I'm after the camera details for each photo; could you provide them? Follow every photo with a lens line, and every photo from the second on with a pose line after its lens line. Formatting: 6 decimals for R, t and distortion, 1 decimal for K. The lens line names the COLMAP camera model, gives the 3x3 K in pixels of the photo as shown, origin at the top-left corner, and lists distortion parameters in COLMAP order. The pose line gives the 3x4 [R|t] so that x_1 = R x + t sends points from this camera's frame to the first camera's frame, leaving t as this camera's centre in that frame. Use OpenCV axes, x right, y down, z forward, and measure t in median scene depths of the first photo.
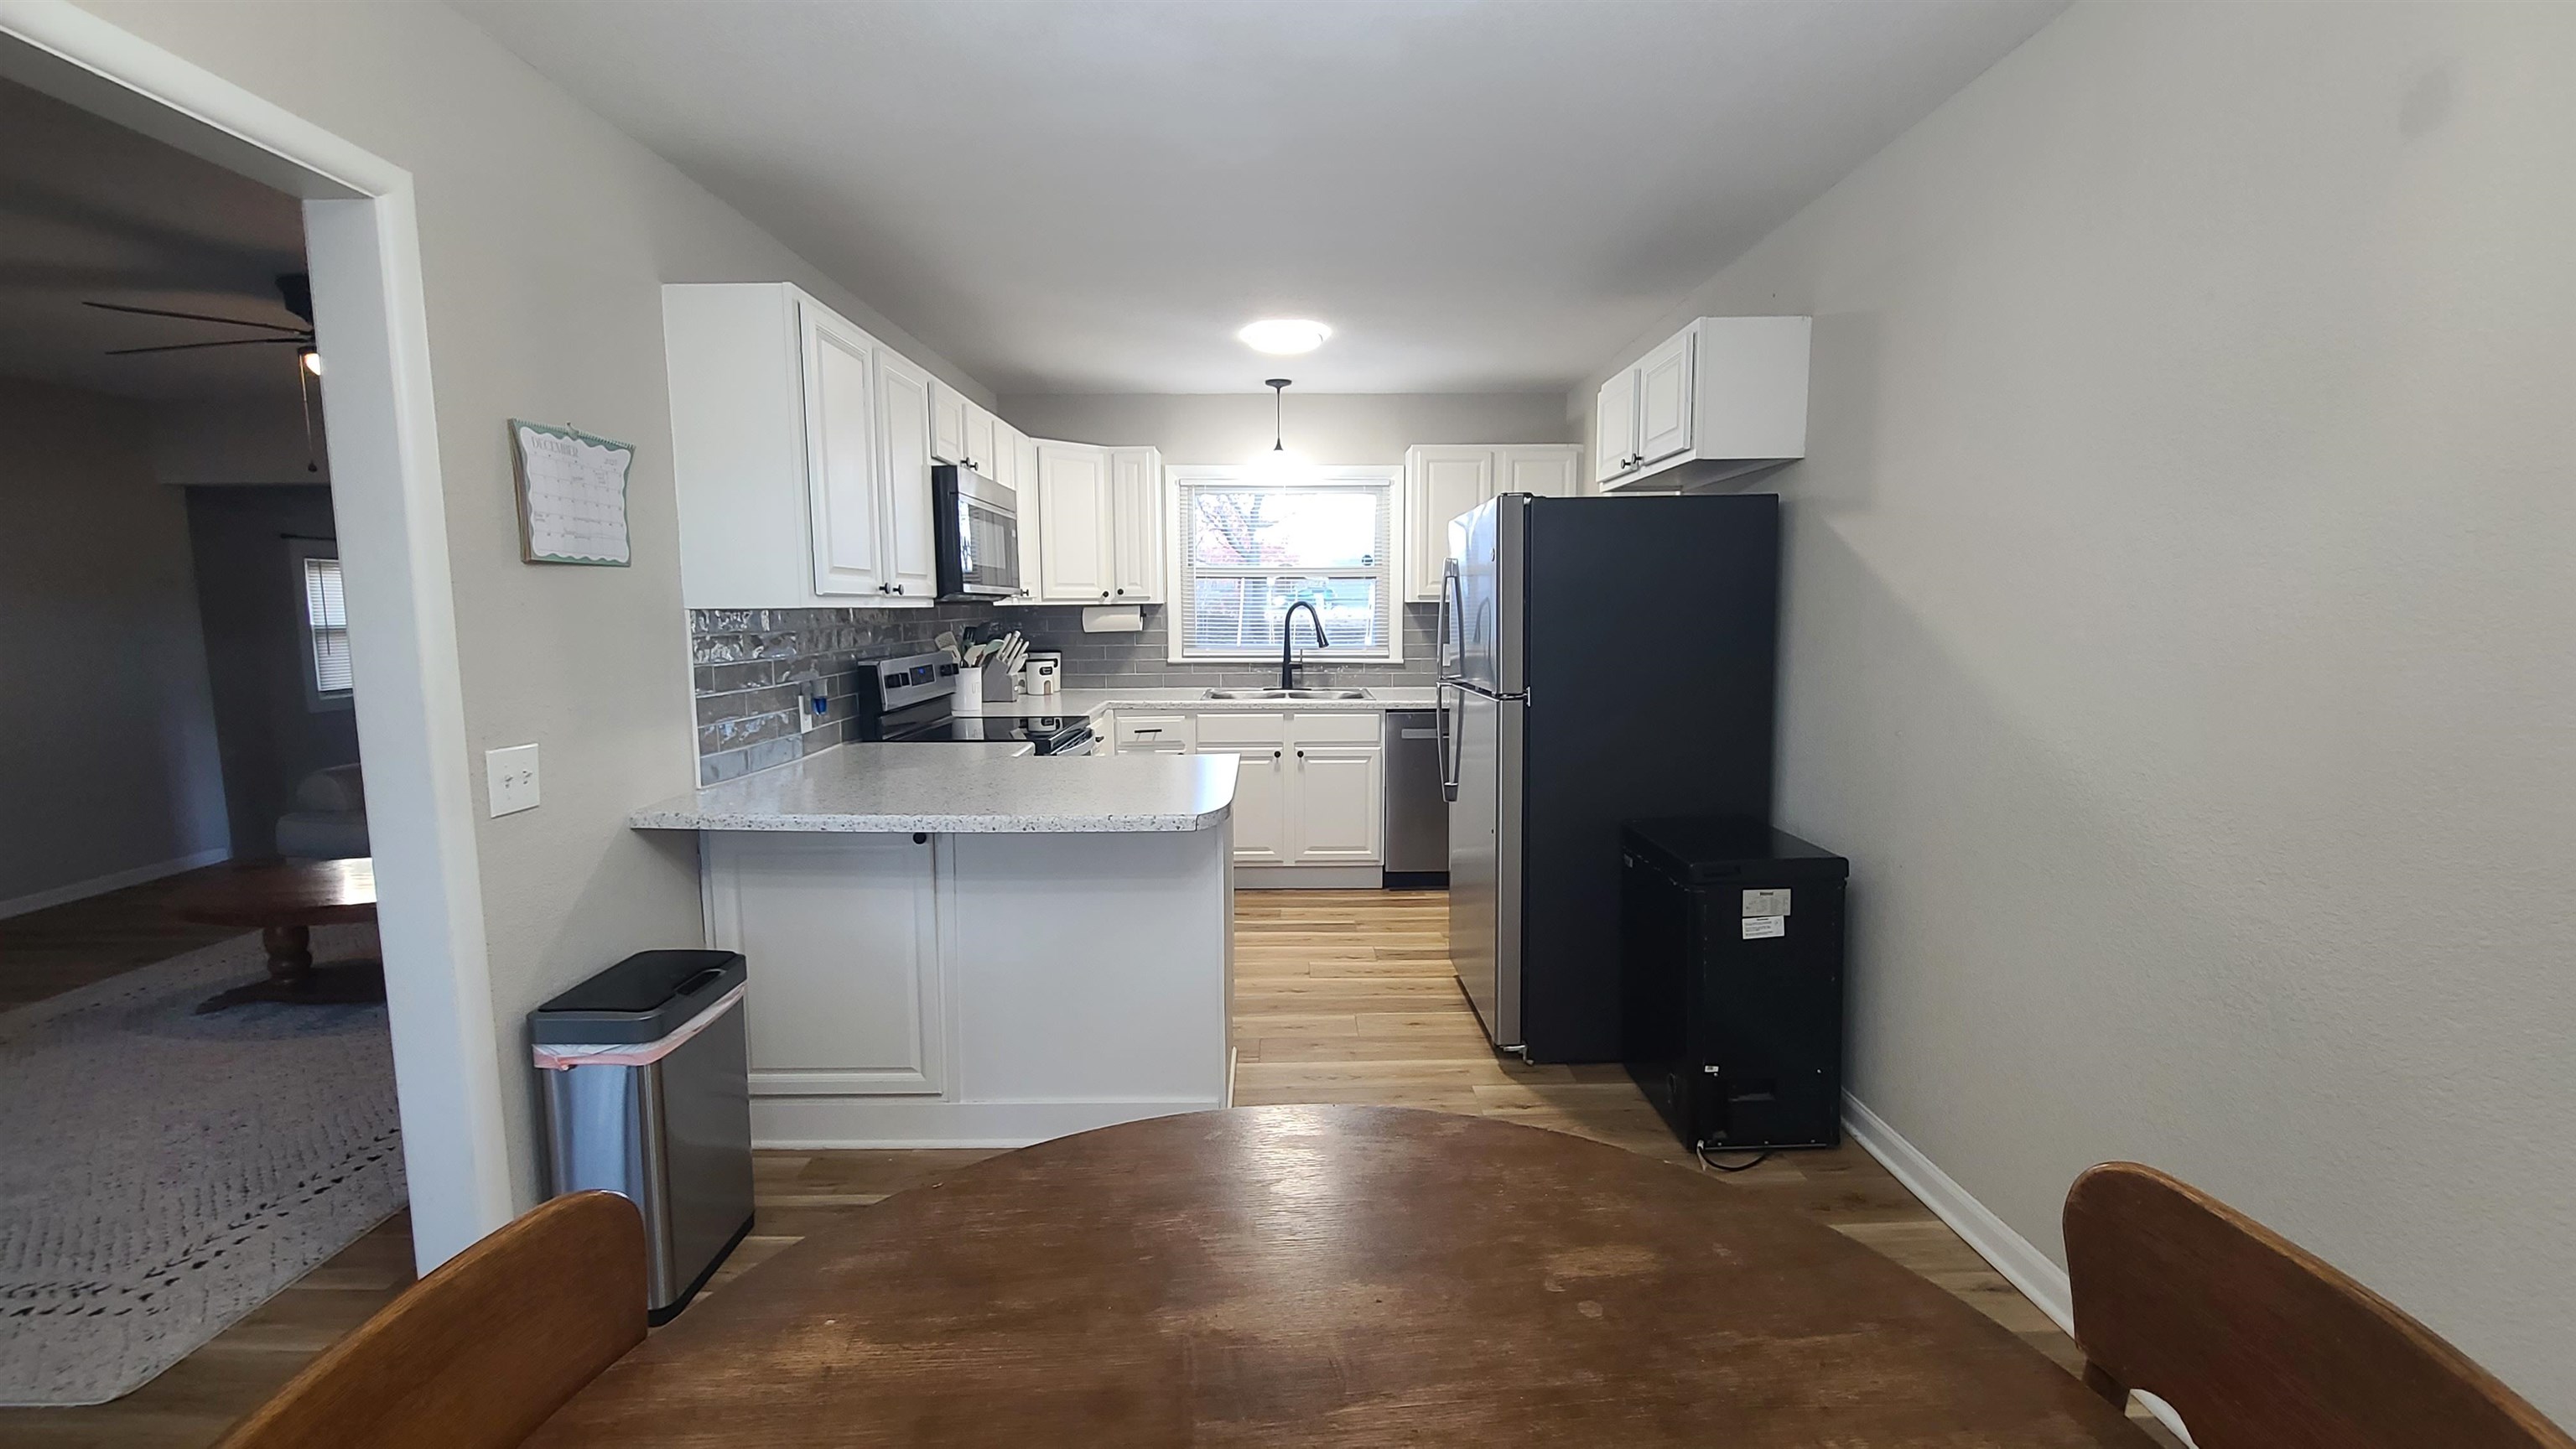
lens RADIAL K [[1057.8, 0, 1288.0], [0, 1057.8, 724.5], [0, 0, 1]] dist [0.001121, 0.000041]
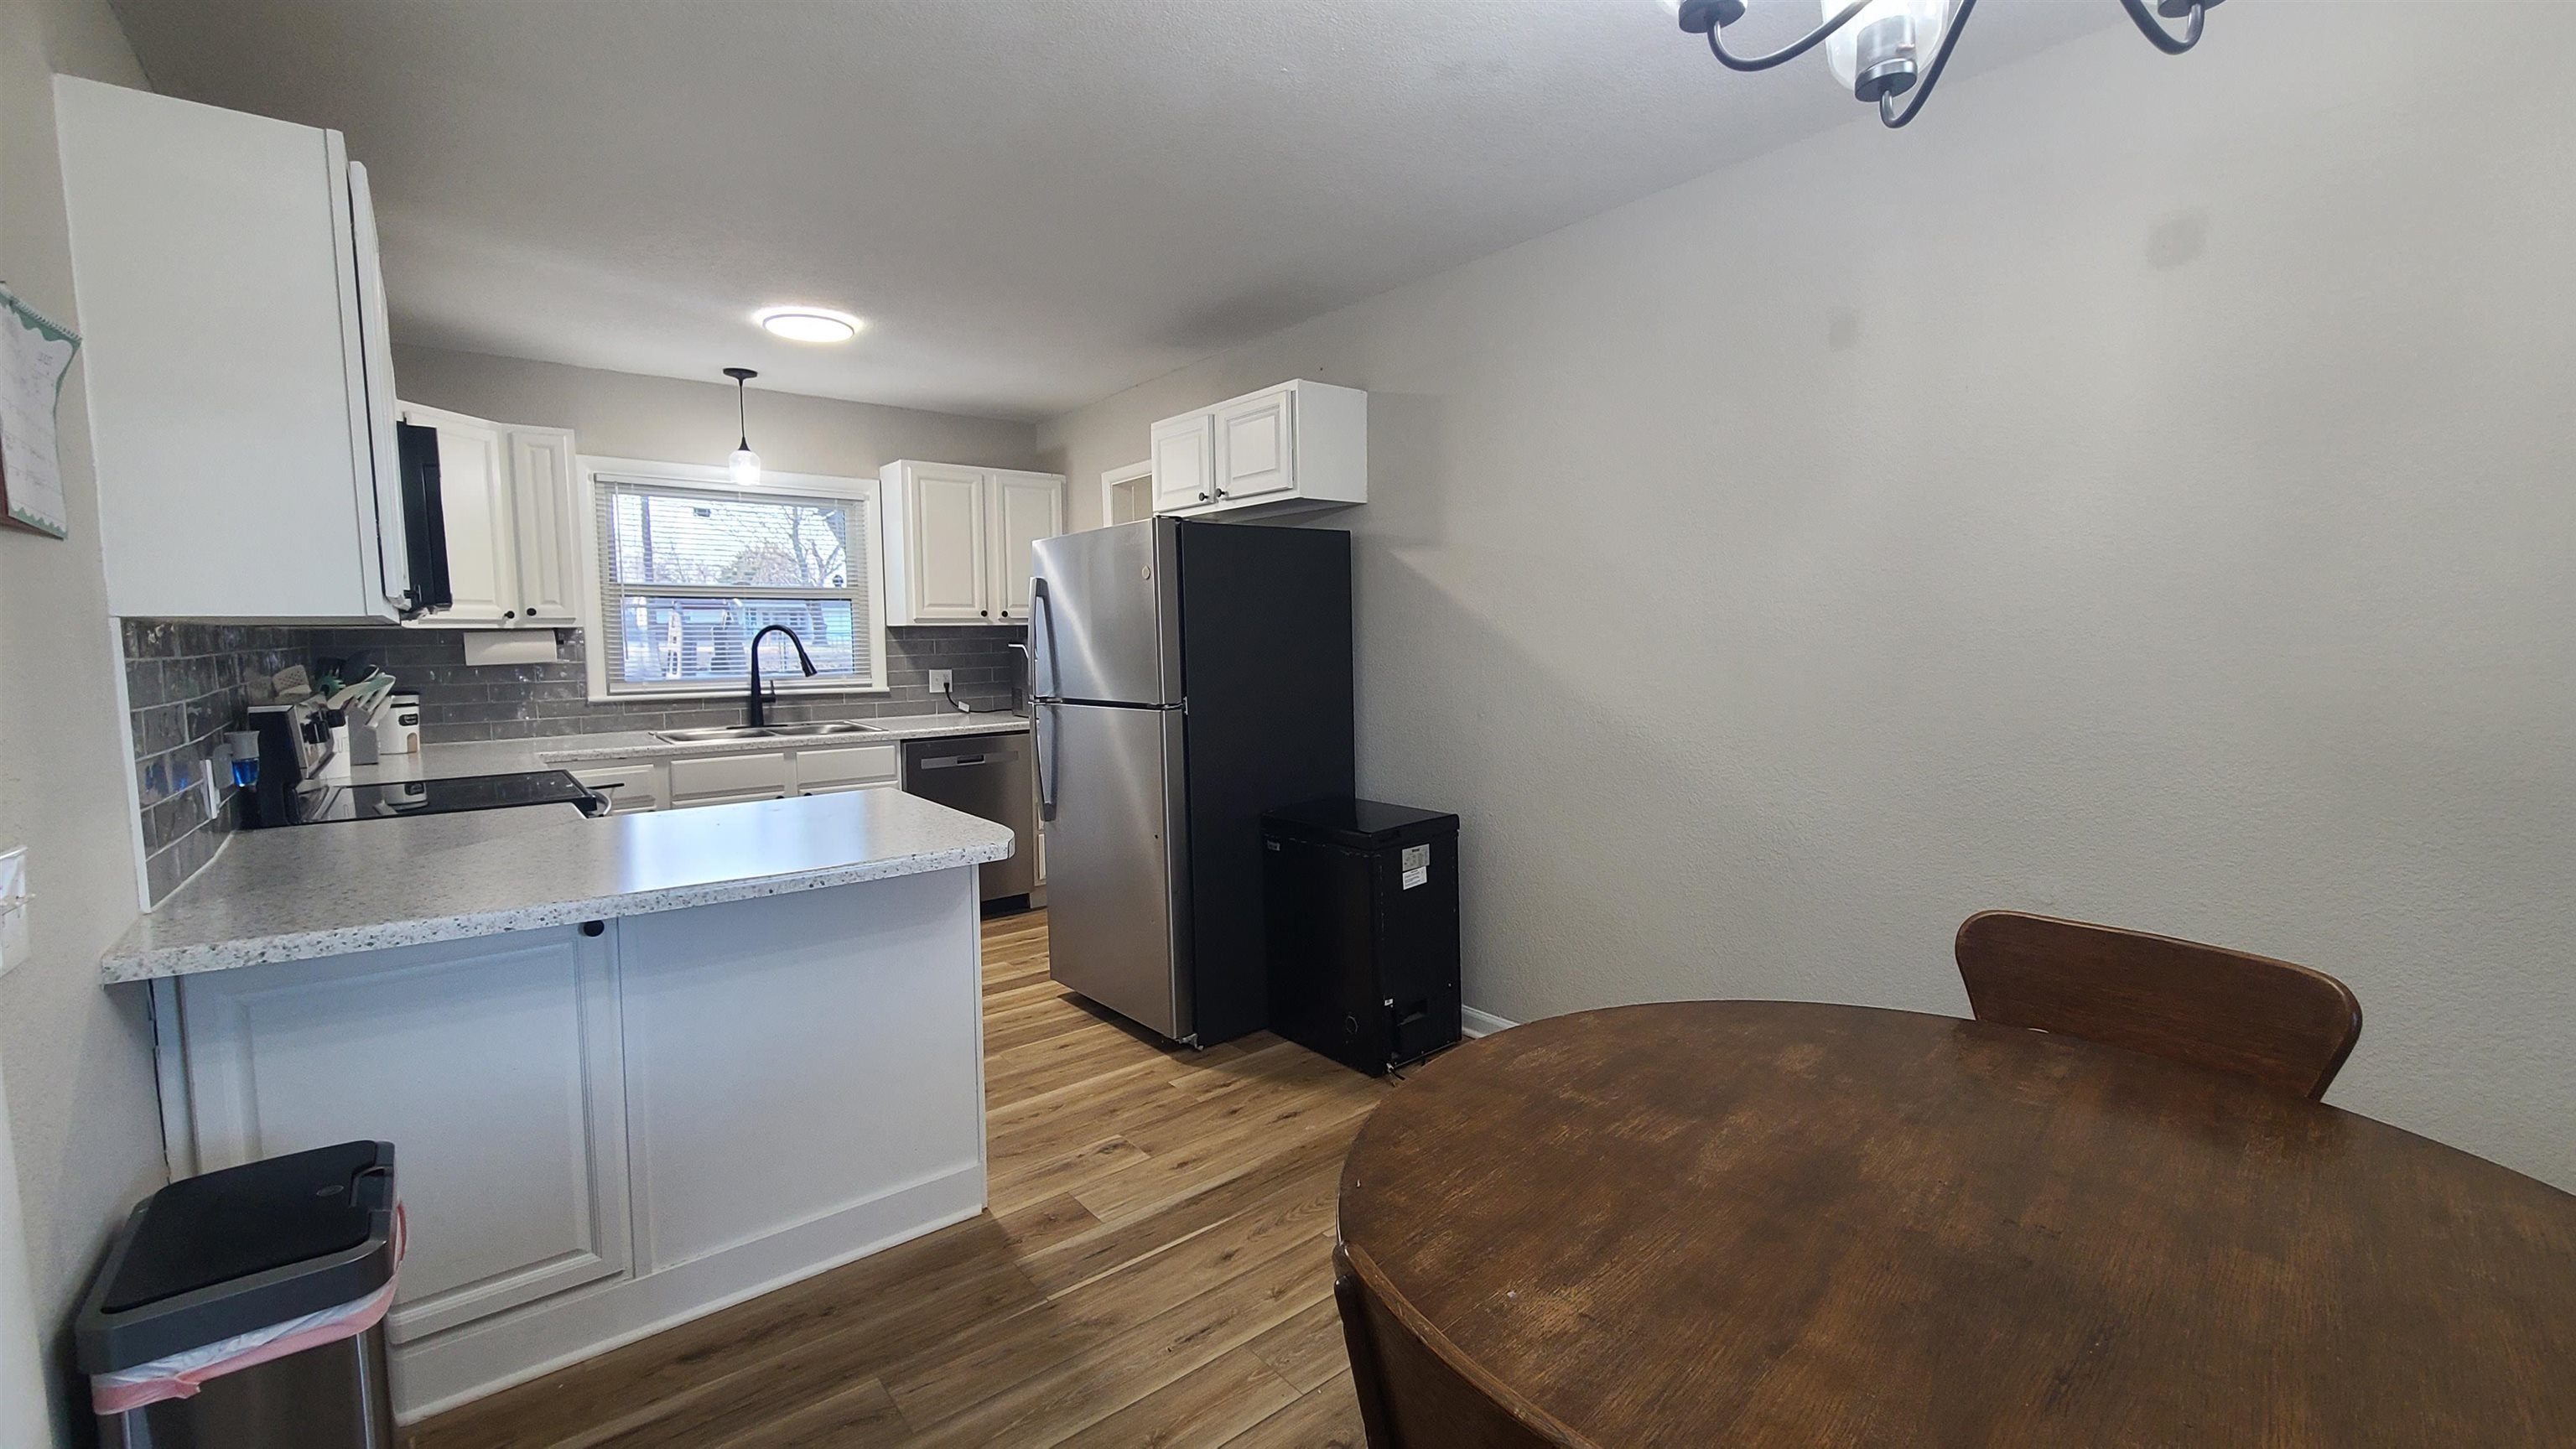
lens RADIAL K [[1054.0, 0, 1288.0], [0, 1054.0, 724.5], [0, 0, 1]] dist [-0.001942, -0.000277]
pose [[0.778933, -0.057671, 0.624450, -0.224889], [0.078196, 0.996923, -0.005470, 0.004148], [-0.622213, 0.053090, 0.781046, 0.062931]]
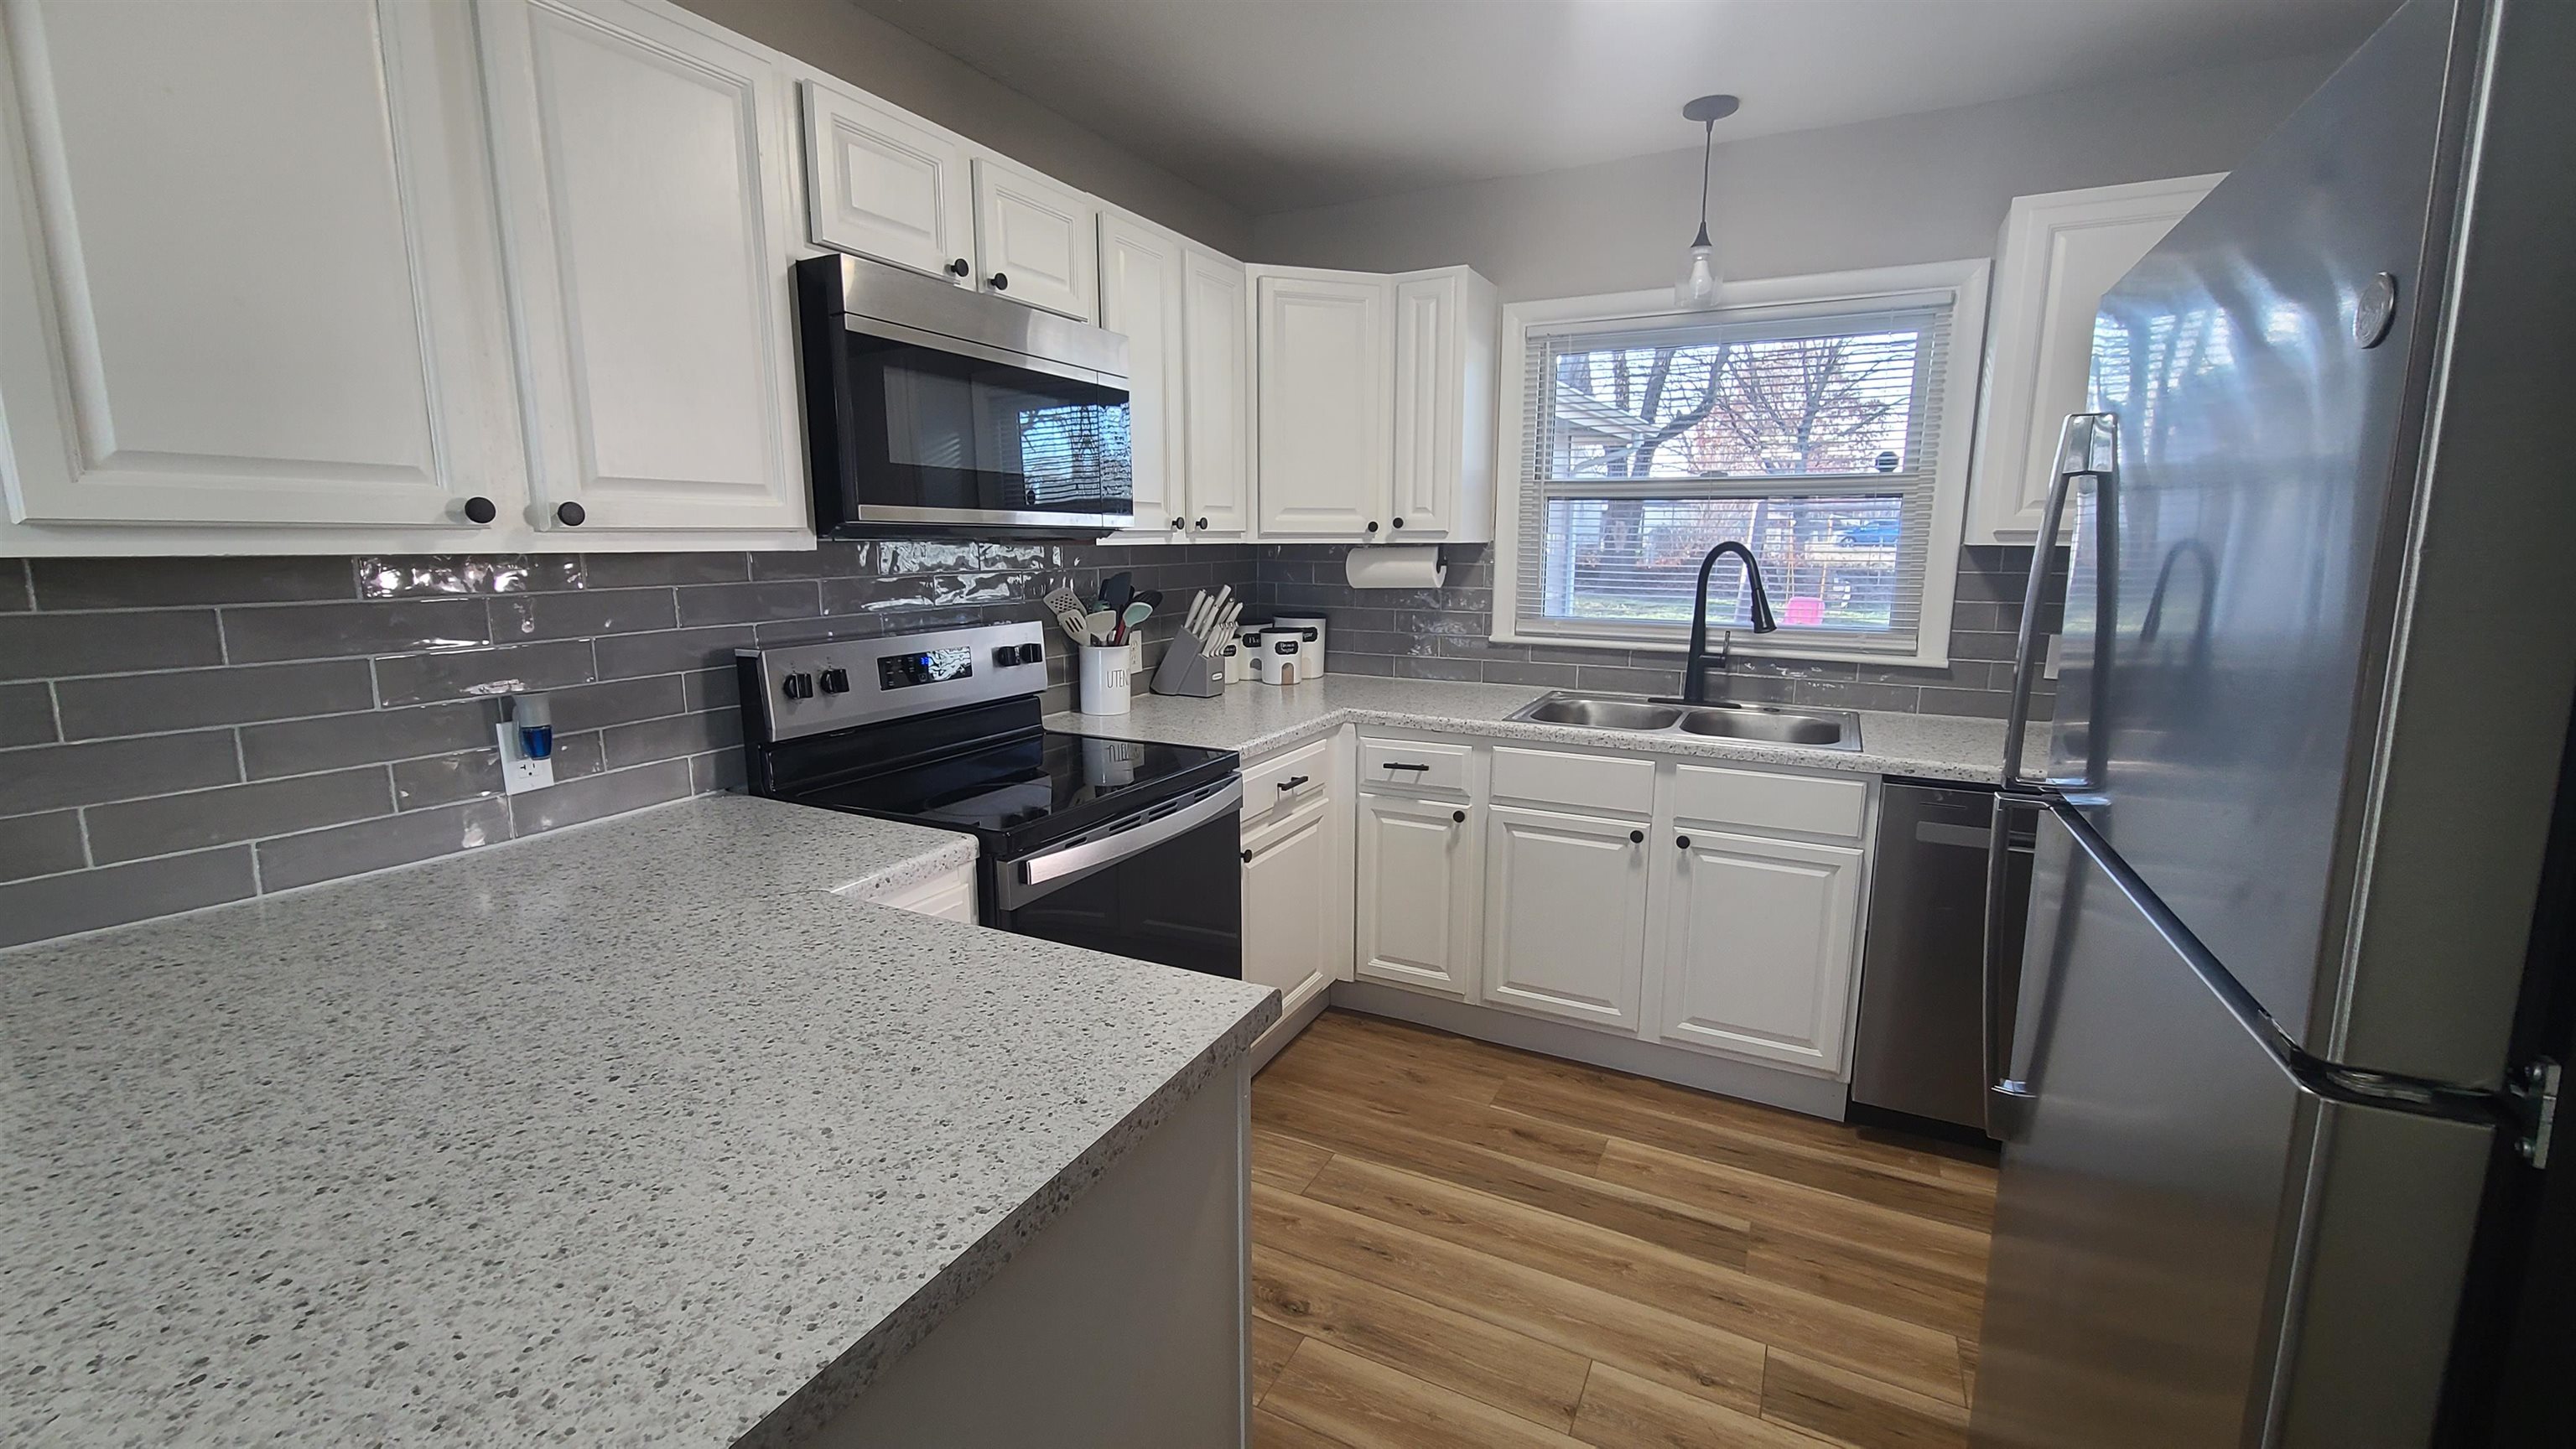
lens RADIAL K [[1054.0, 0, 1288.0], [0, 1054.0, 724.5], [0, 0, 1]] dist [-0.001942, -0.000277]
pose [[0.884192, 0.088188, -0.458723, 0.072459], [-0.059760, 0.995304, 0.076155, -0.057078], [0.463284, -0.039923, 0.885310, 0.467070]]
